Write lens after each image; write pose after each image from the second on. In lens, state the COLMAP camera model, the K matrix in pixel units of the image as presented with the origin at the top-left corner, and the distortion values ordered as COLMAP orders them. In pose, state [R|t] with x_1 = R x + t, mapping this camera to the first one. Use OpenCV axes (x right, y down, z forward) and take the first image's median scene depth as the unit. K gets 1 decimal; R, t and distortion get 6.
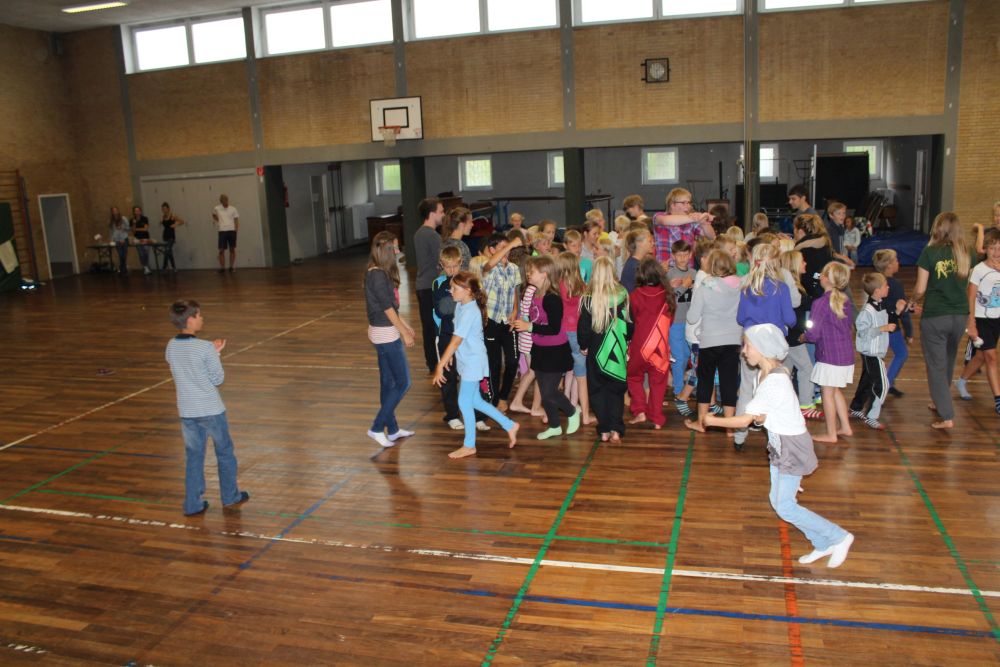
lens RADIAL K [[842.2, 0, 499.2], [0, 842.2, 341.7], [0, 0, 1]] dist [-0.148801, 0.135988]
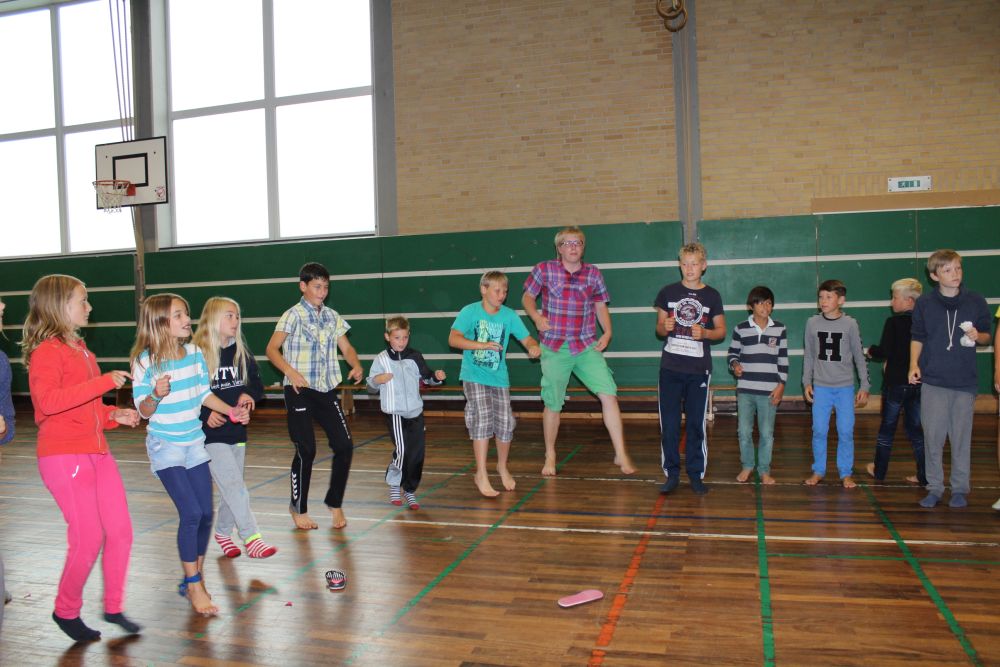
lens RADIAL K [[842.2, 0, 499.1], [0, 842.2, 332.1], [0, 0, 1]] dist [-0.148801, 0.135988]
pose [[-0.997960, 0.062952, 0.010638, 0.504514], [0.063723, 0.971862, 0.226769, -0.224640], [0.003937, 0.226984, -0.973890, 1.949342]]
